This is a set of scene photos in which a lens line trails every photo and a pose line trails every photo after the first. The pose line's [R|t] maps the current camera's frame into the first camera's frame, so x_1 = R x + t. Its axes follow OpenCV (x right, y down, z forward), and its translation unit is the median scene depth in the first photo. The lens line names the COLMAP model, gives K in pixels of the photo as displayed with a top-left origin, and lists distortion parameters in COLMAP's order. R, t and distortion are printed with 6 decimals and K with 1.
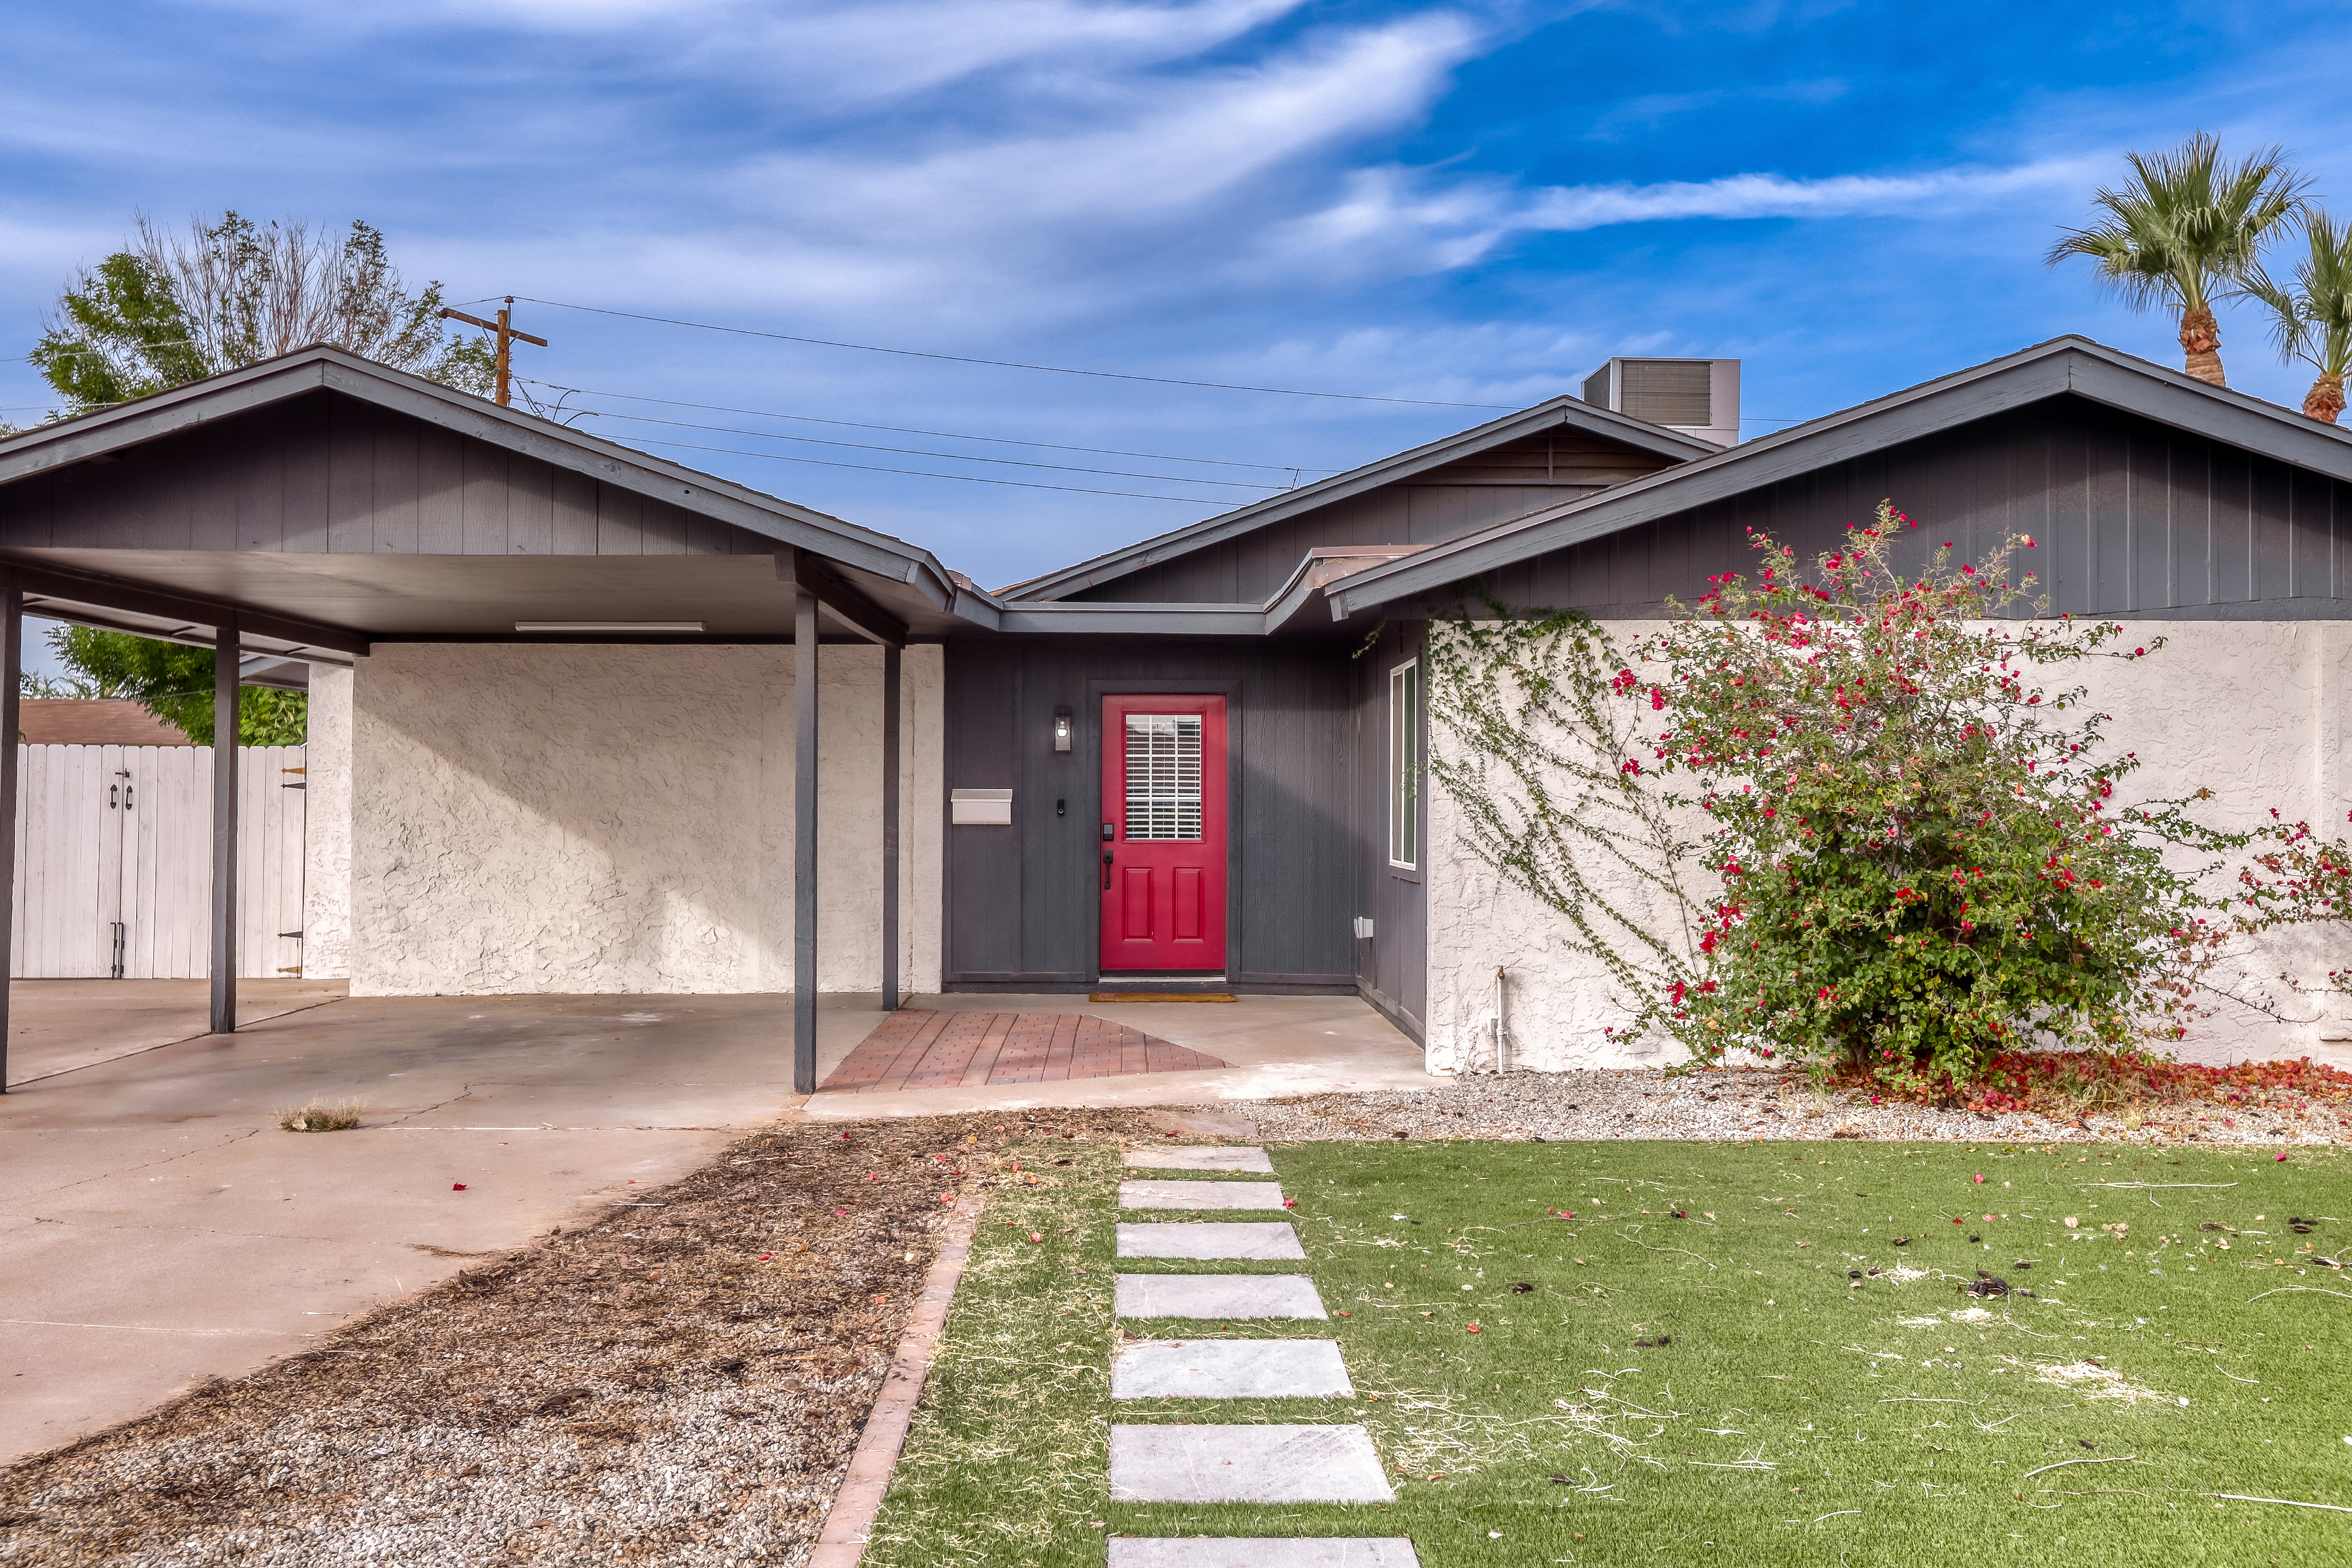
lens RADIAL K [[2287.7, 0, 1176.0], [0, 2287.7, 784.0], [0, 0, 1]] dist [0.027008, 0.005219]
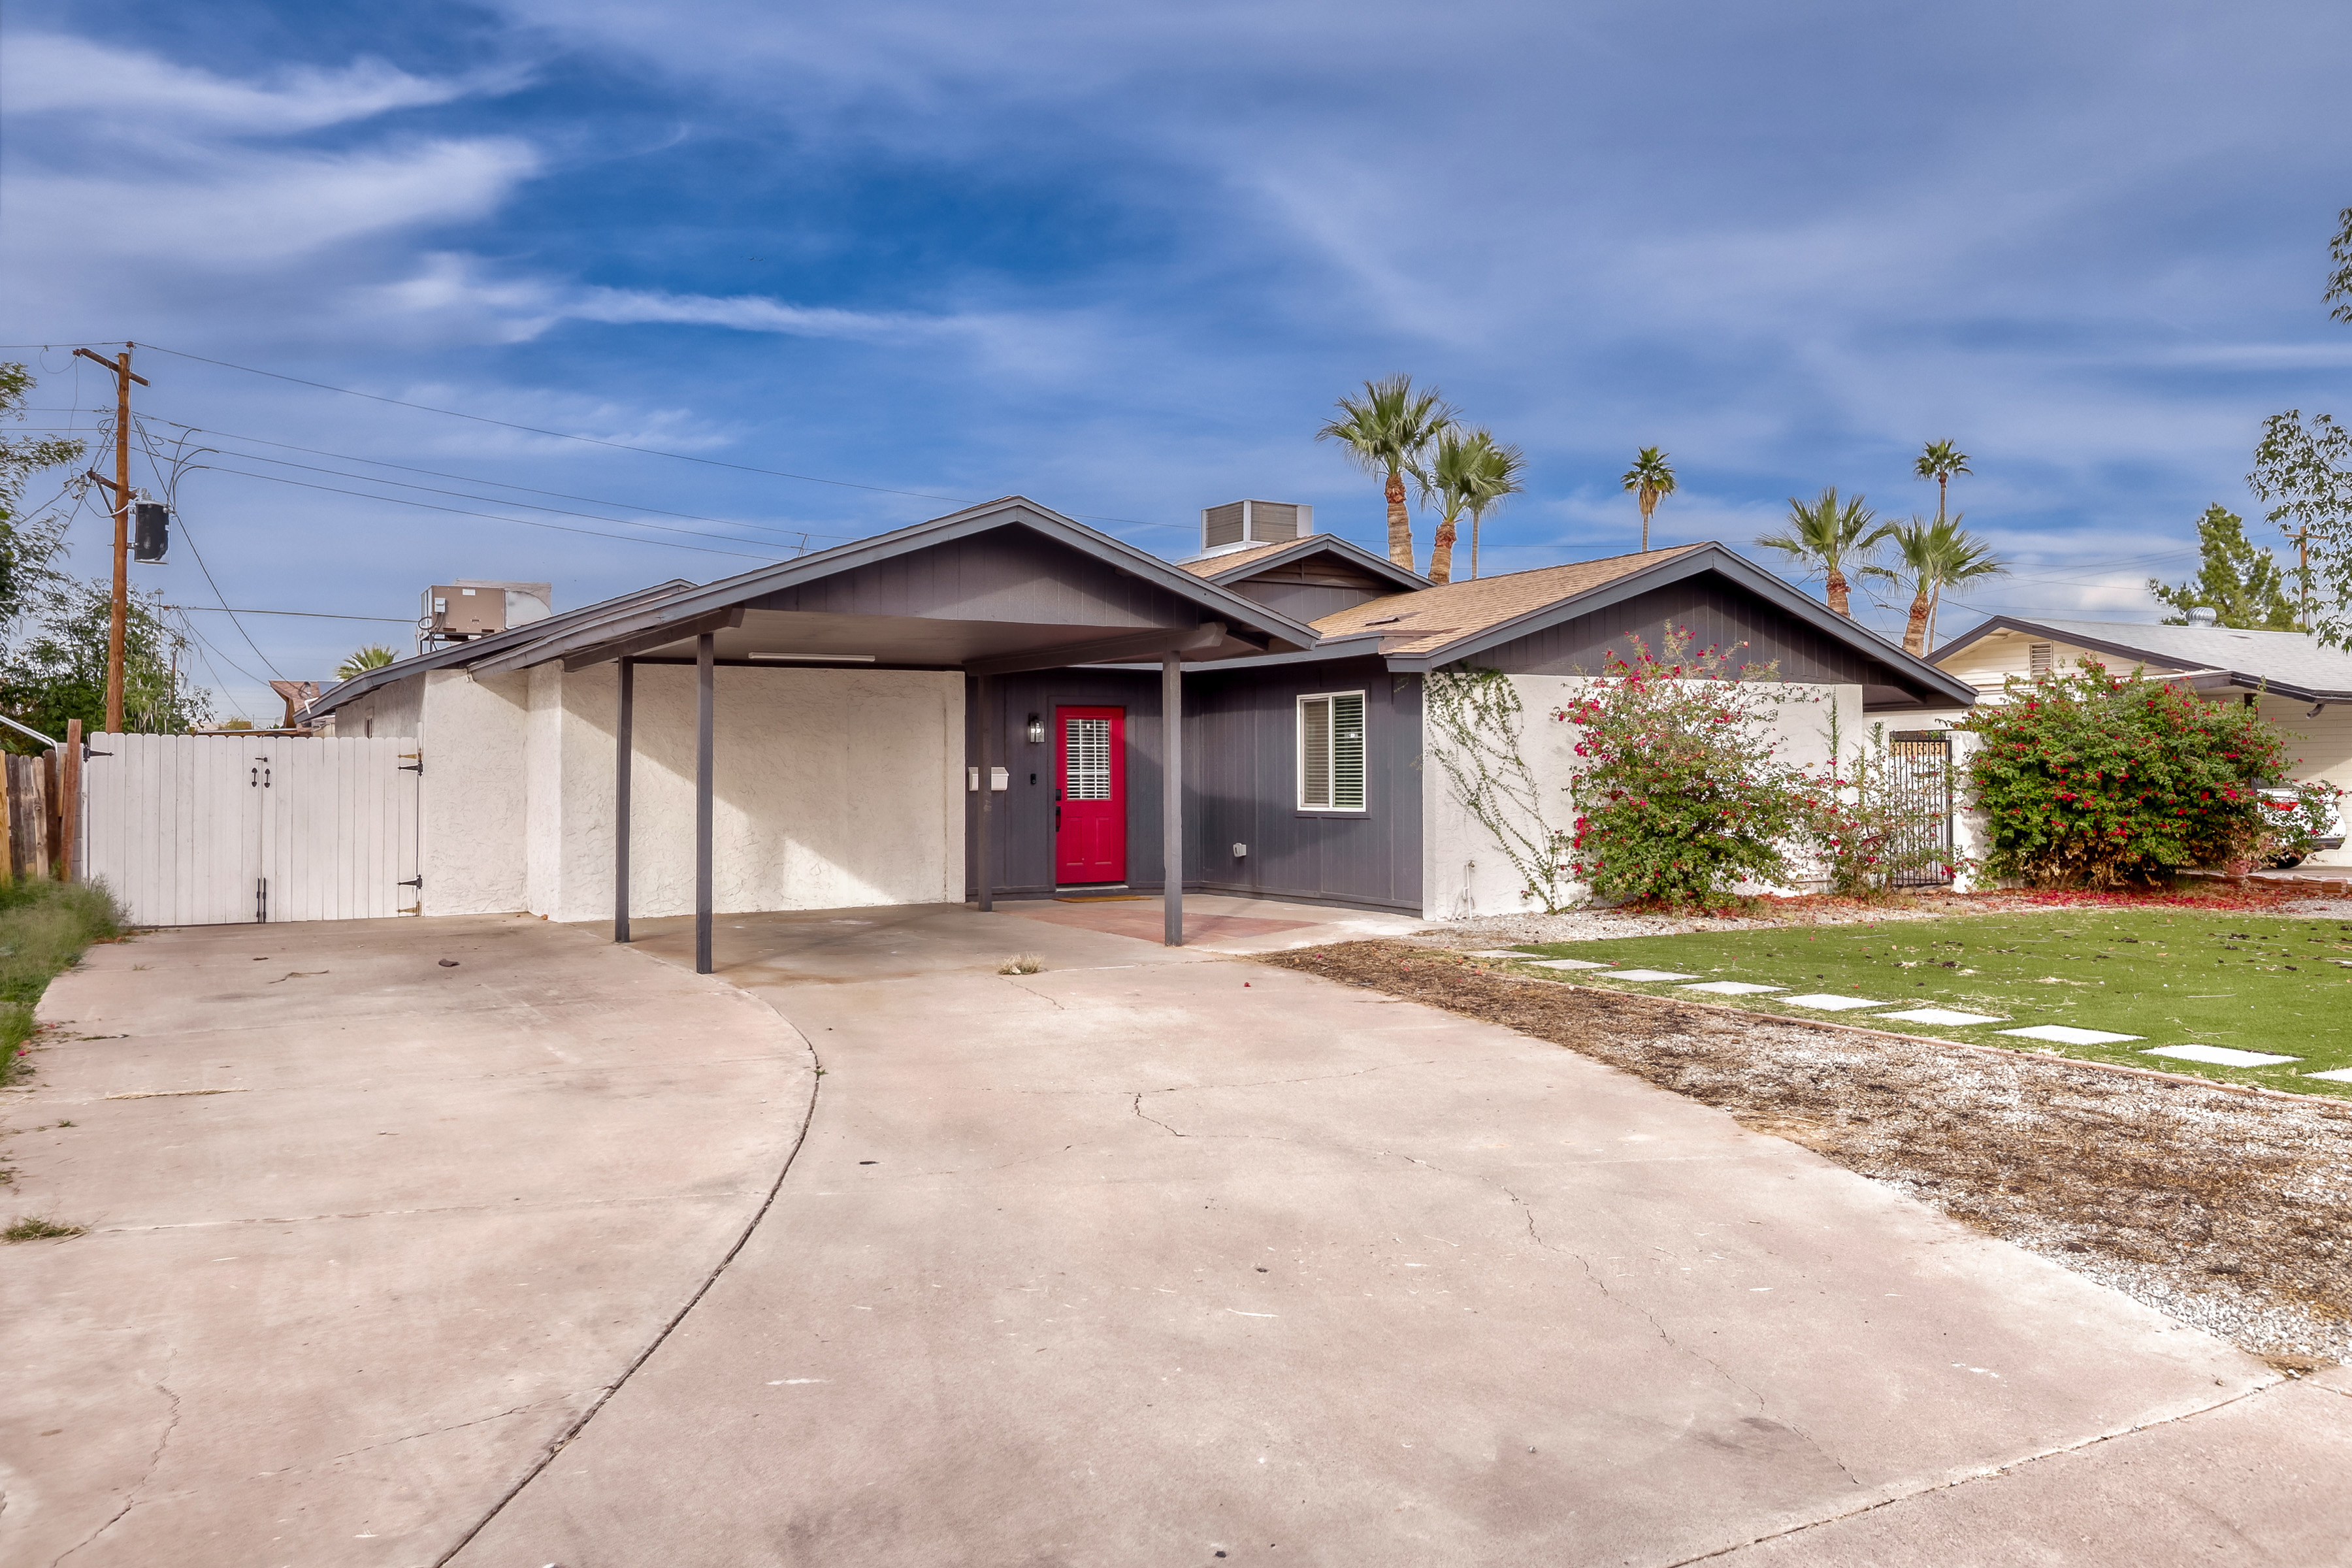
lens RADIAL K [[1806.2, 0, 1179.4], [0, 1806.2, 739.7], [0, 0, 1]] dist [-0.013720, 0.005566]
pose [[0.867725, 0.002026, 0.497041, -0.571448], [0.004358, 0.999922, -0.011684, -0.001430], [-0.497026, 0.012305, 0.867649, -0.107396]]
